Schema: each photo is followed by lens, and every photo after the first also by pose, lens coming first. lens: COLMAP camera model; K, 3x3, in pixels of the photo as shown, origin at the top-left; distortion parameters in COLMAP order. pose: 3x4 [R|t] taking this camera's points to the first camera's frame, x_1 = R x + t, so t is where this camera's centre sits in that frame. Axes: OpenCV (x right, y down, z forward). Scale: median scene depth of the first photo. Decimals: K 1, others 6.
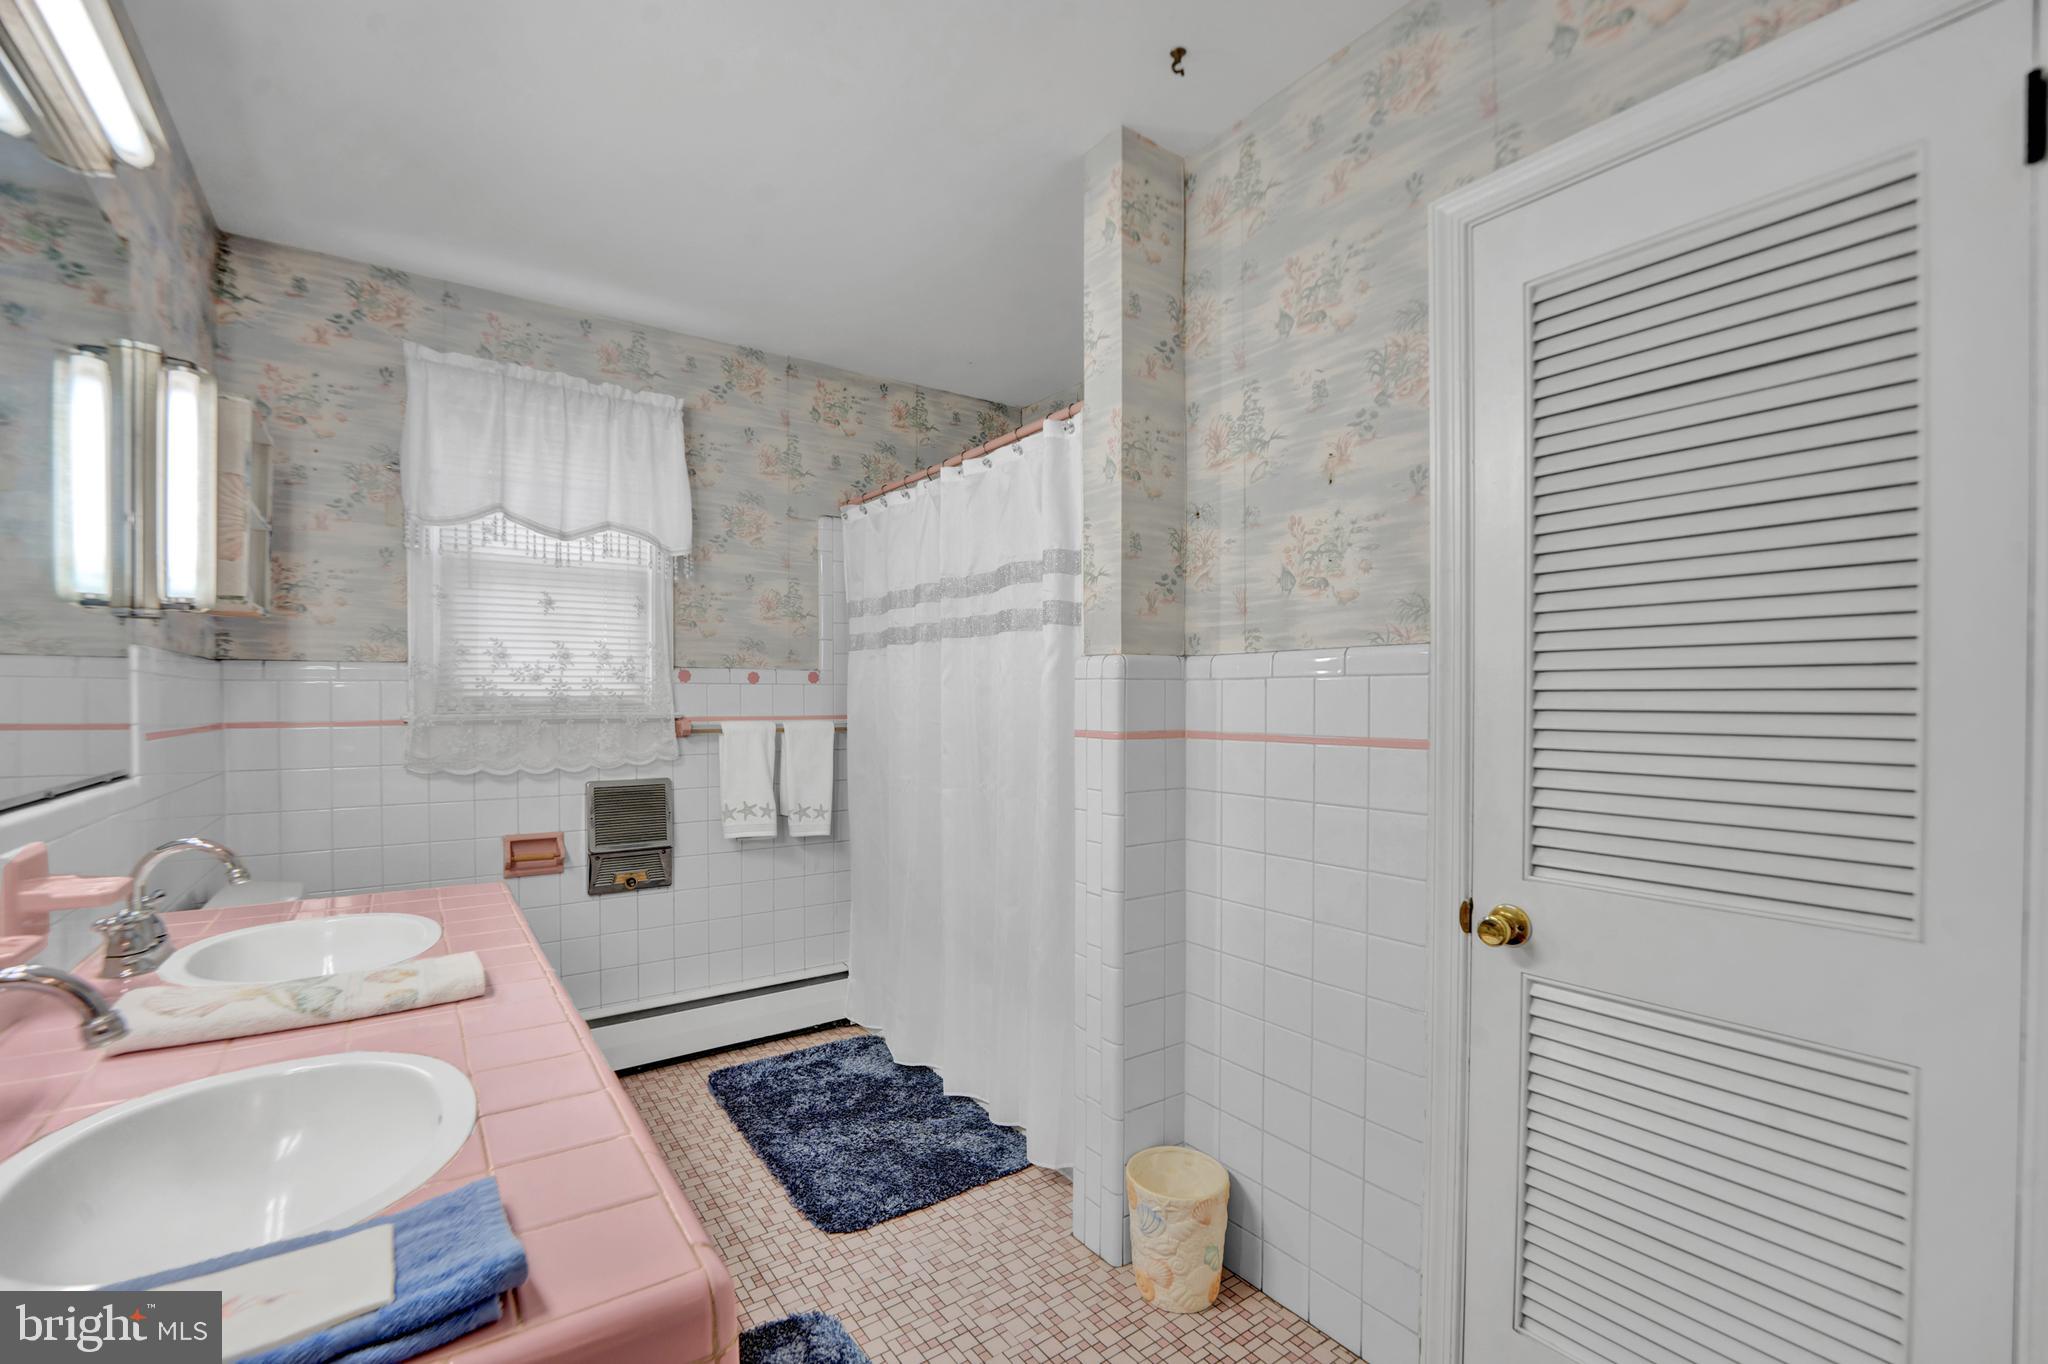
lens RADIAL K [[860.9, 0, 1023.0], [0, 860.9, 705.5], [0, 0, 1]] dist [-0.019939, -0.000023]
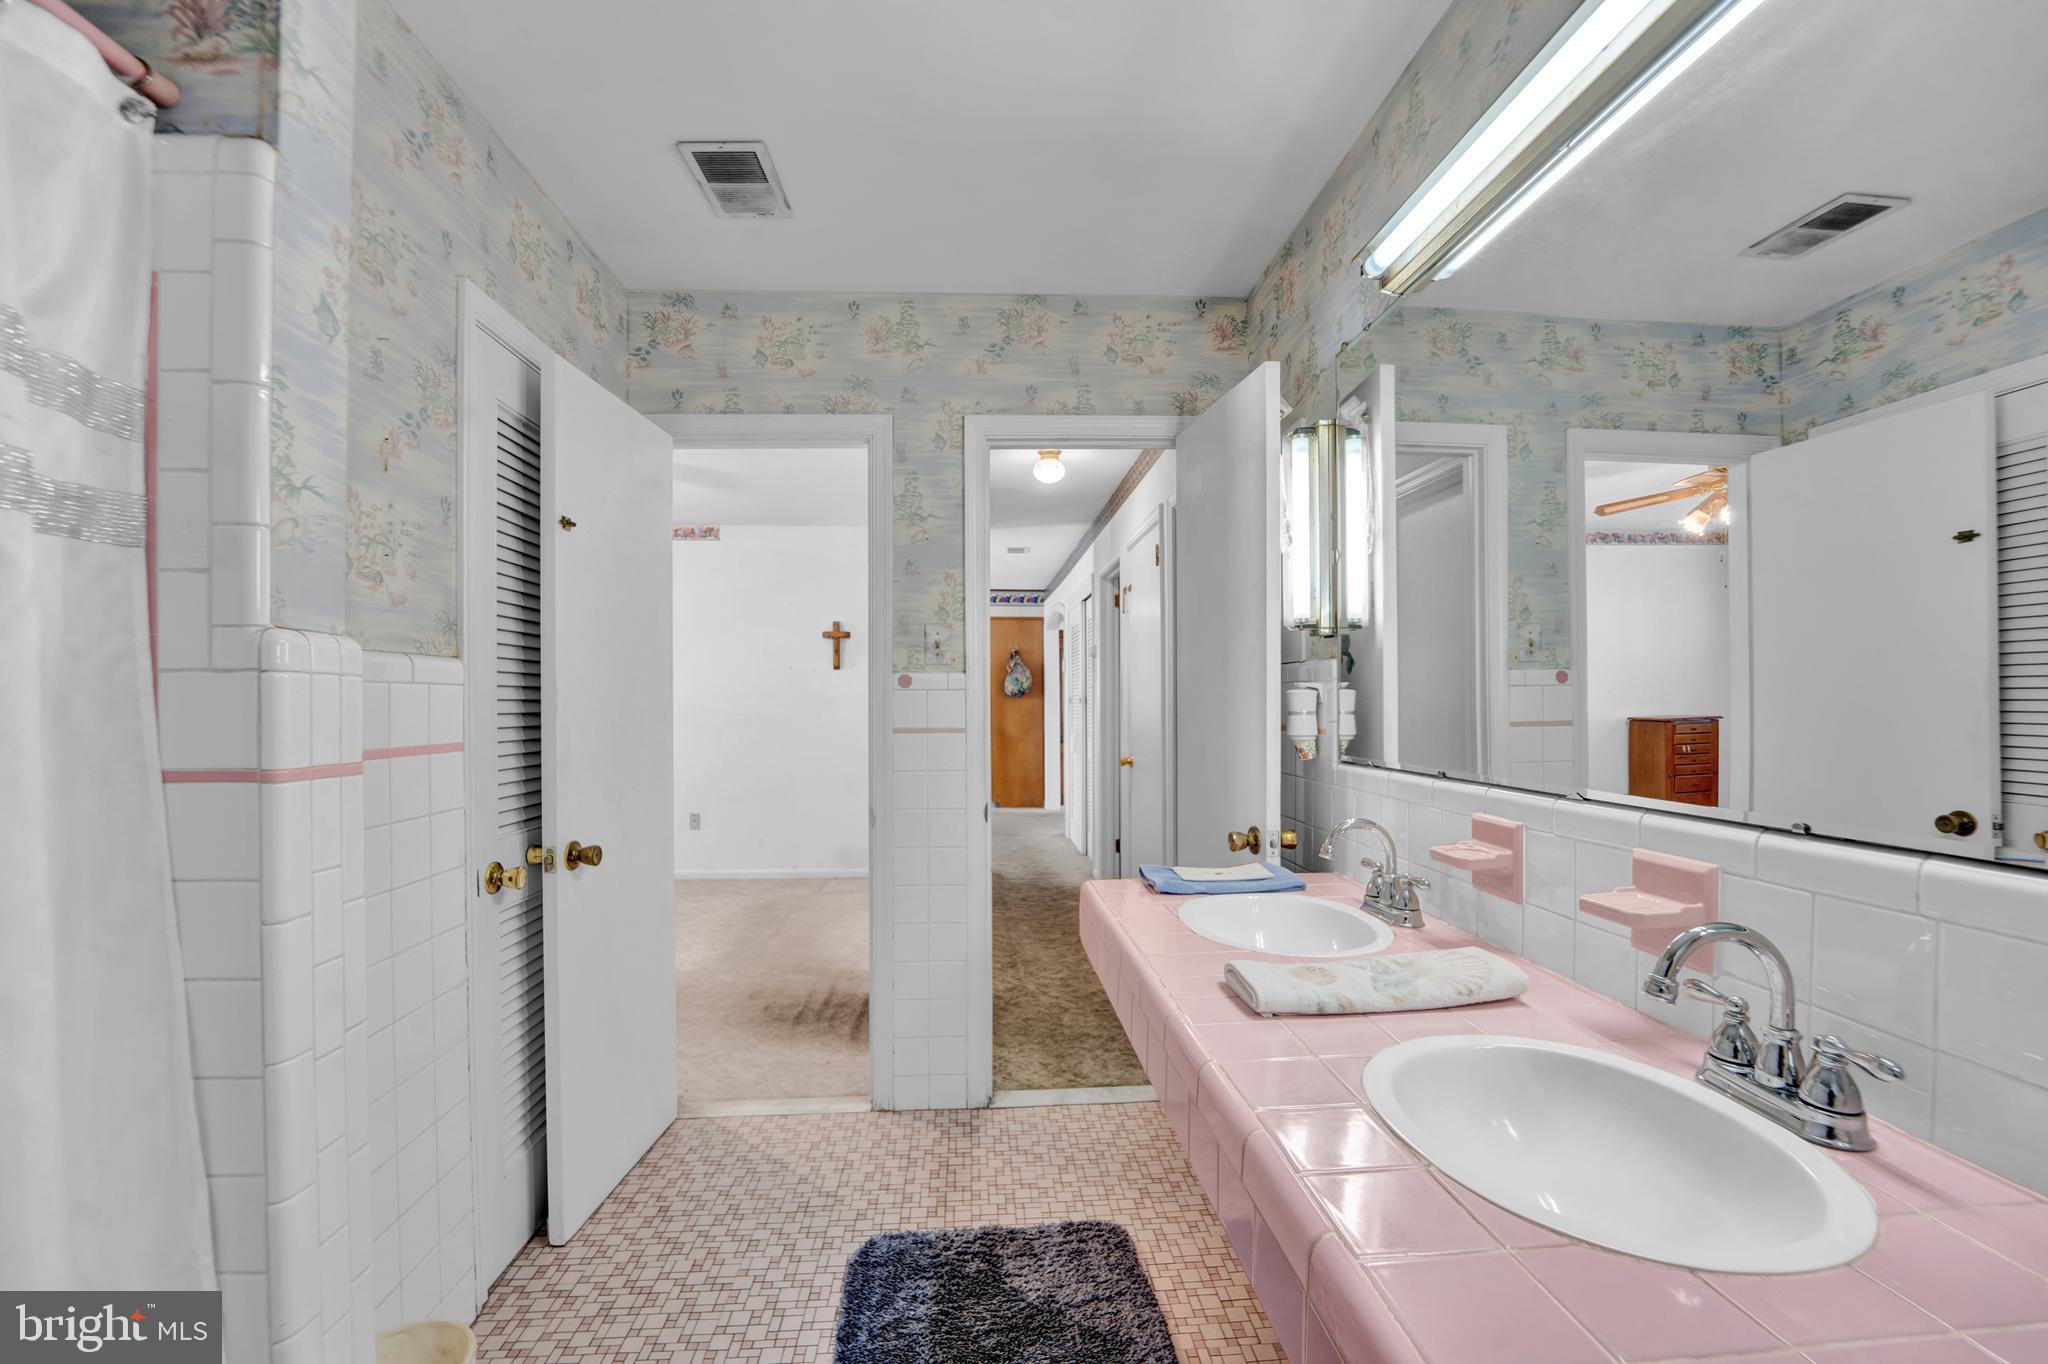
lens RADIAL K [[860.9, 0, 1023.0], [0, 860.9, 705.5], [0, 0, 1]] dist [-0.019939, -0.000023]
pose [[-0.845270, 0.002896, 0.534331, -0.697634], [0.011650, 0.999848, 0.013010, -0.013874], [-0.534212, 0.017222, -0.845175, 1.415334]]
